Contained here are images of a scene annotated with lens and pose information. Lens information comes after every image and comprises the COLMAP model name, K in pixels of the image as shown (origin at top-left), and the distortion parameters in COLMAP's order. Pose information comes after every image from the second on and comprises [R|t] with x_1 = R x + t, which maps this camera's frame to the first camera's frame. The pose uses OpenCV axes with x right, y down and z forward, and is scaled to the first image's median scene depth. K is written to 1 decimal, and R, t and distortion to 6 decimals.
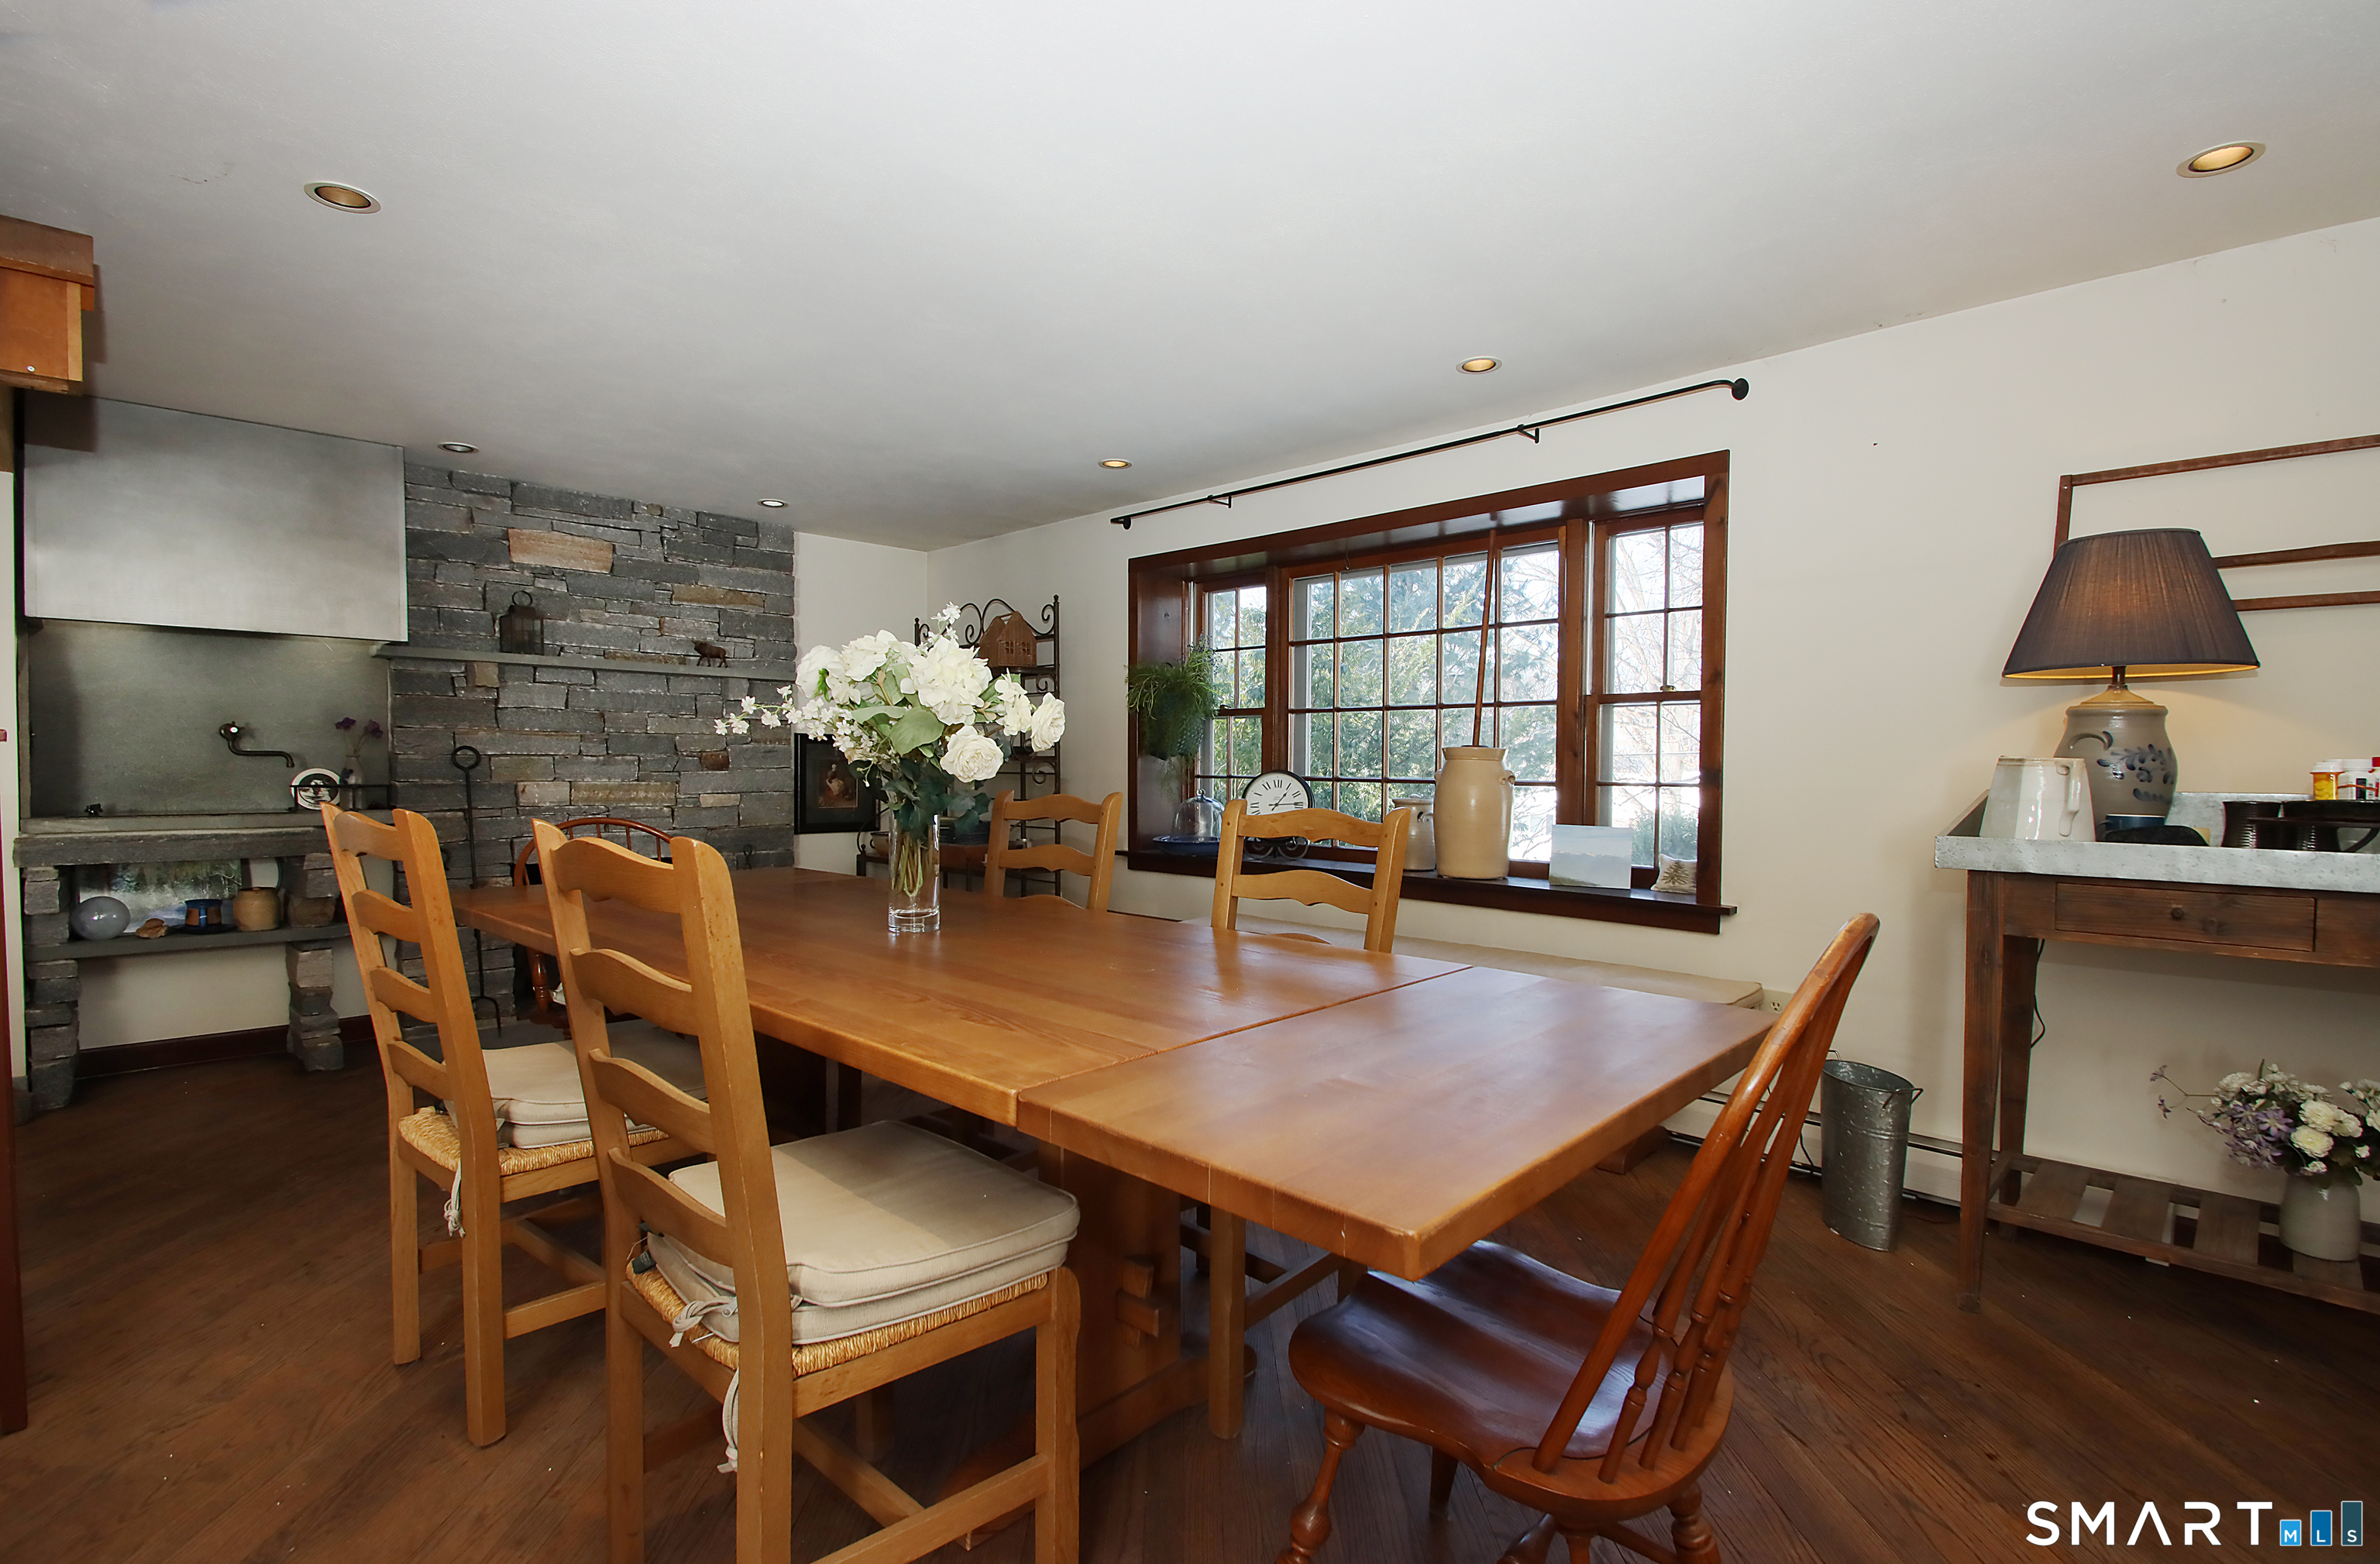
lens RADIAL K [[1098.7, 0, 1191.0], [0, 1098.7, 801.5], [0, 0, 1]] dist [0.000386, -0.000306]
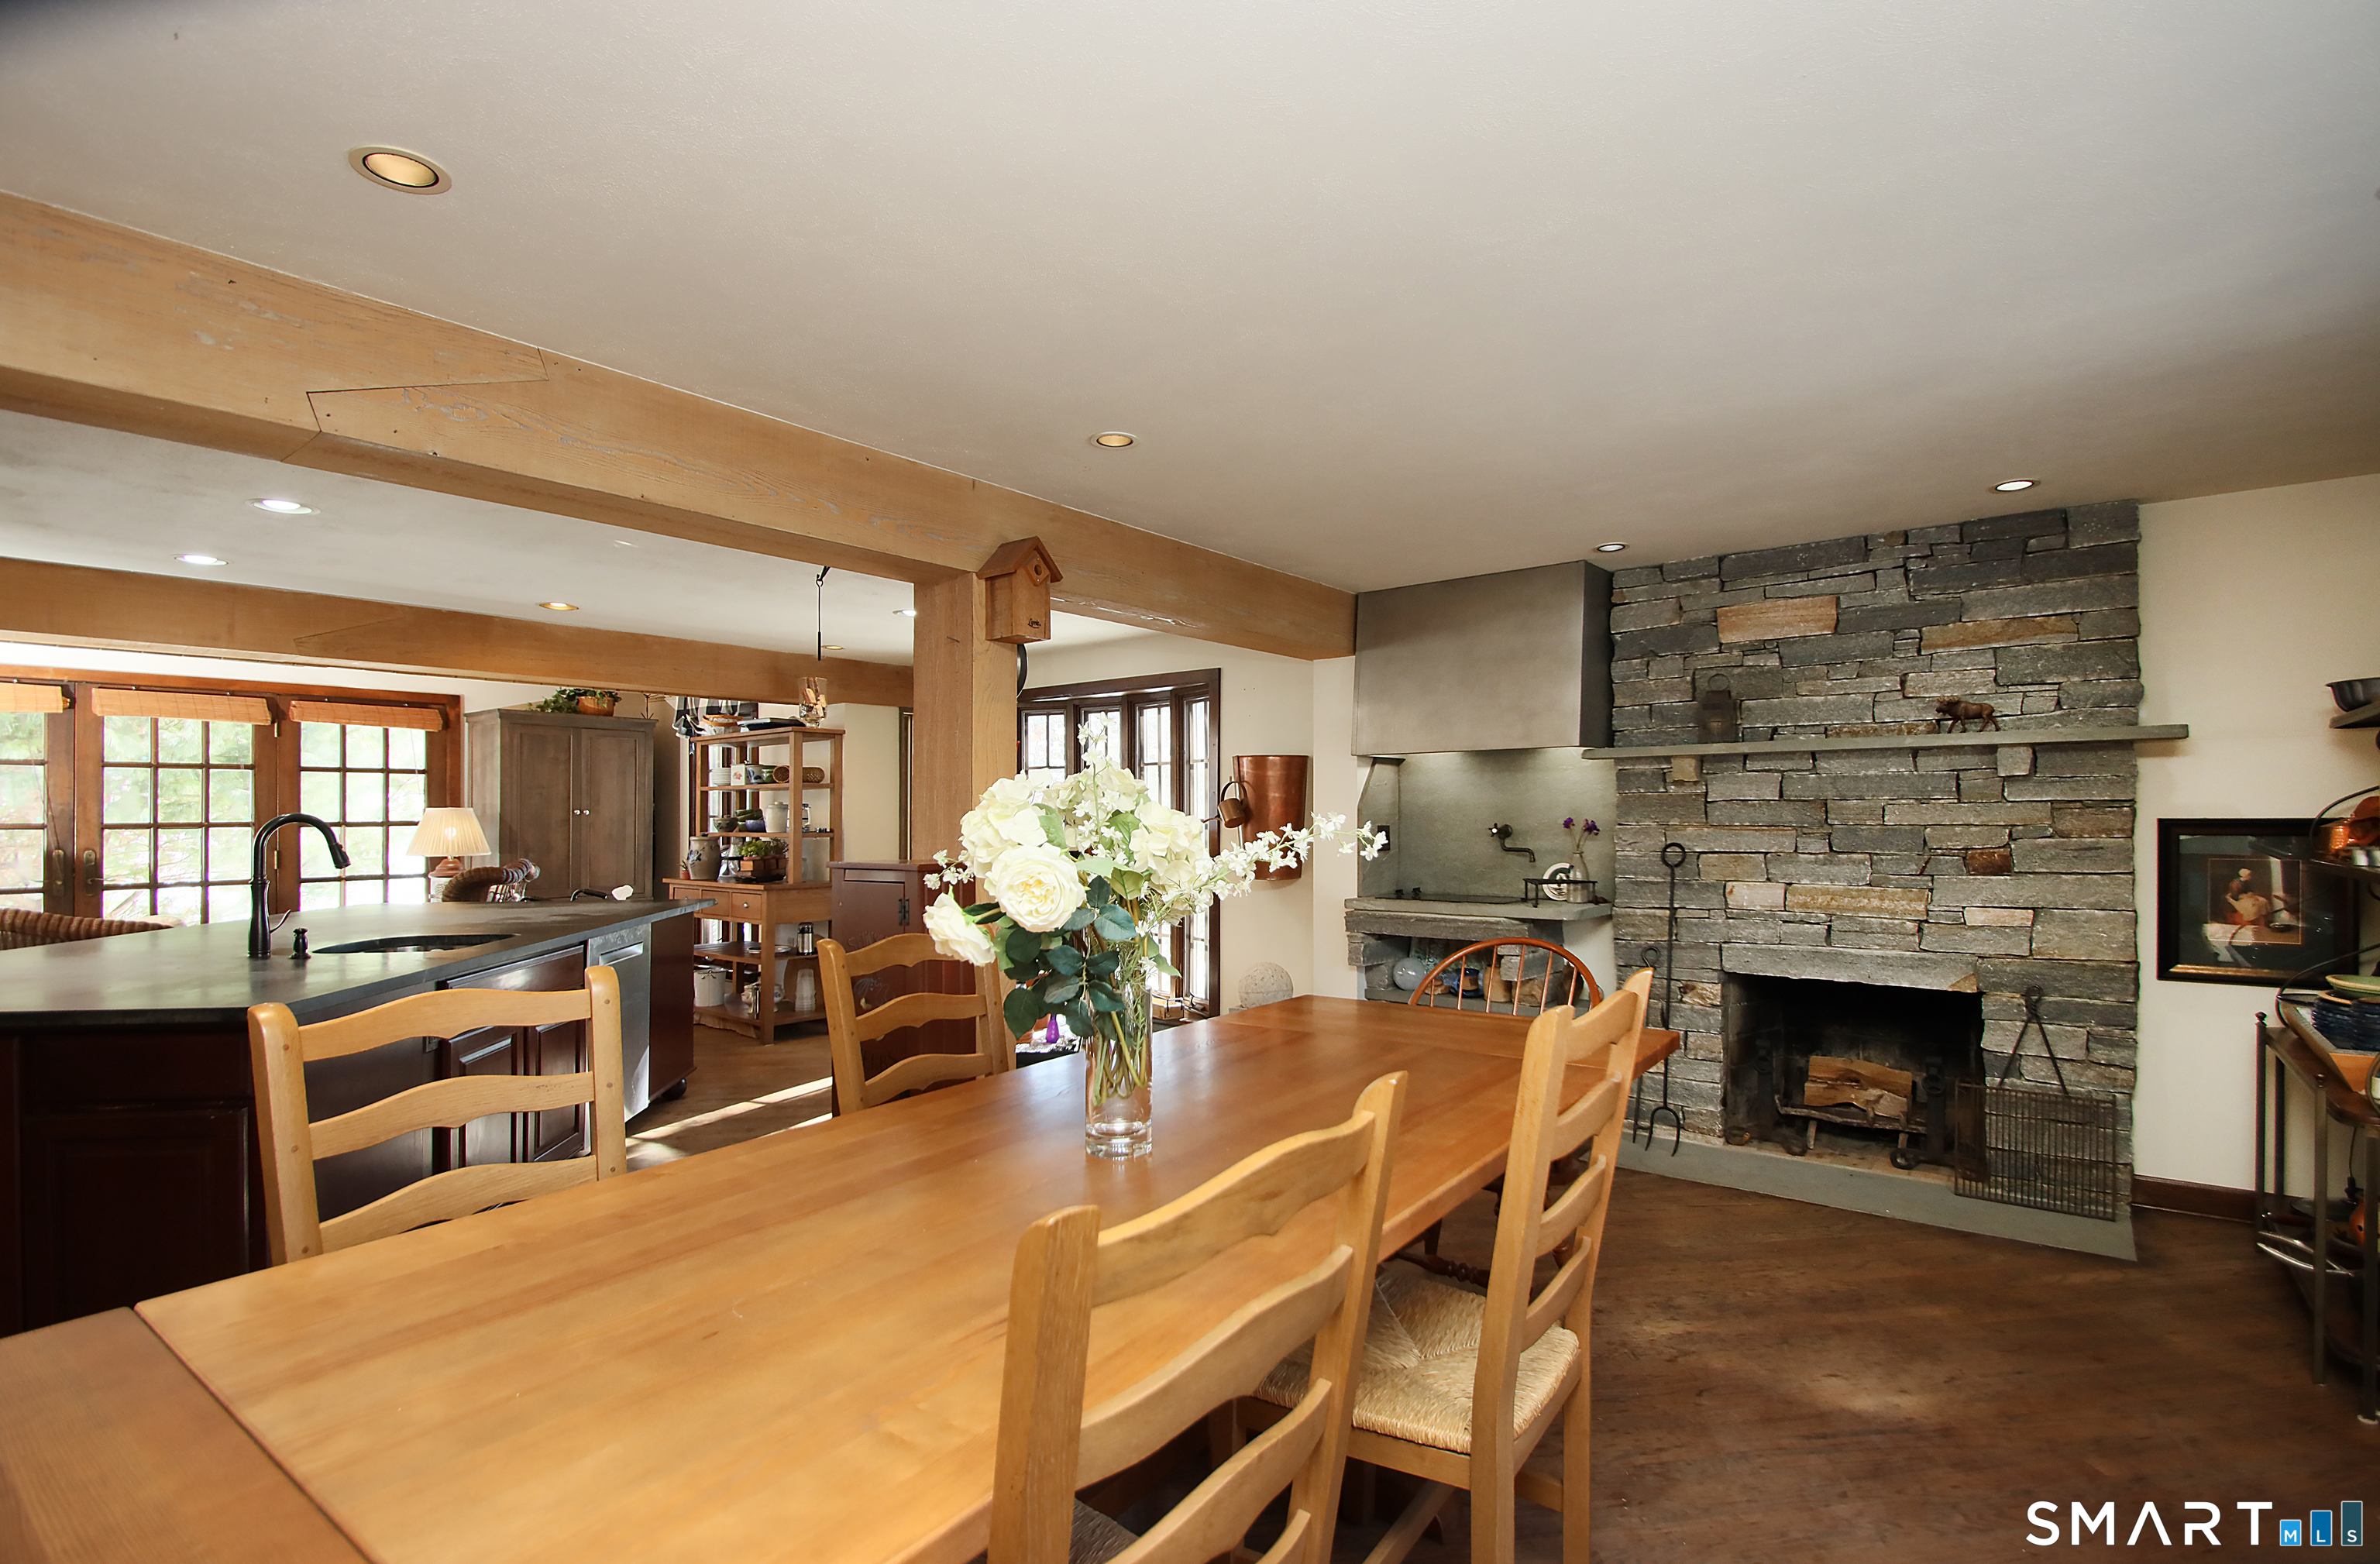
lens RADIAL K [[1098.0, 0, 1193.5], [0, 1098.0, 824.3], [0, 0, 1]] dist [0.024066, -0.025409]
pose [[0.113312, -0.001154, -0.993559, 0.235683], [-0.028387, 0.999587, -0.004398, -0.046273], [0.993154, 0.028702, 0.113233, 0.429896]]
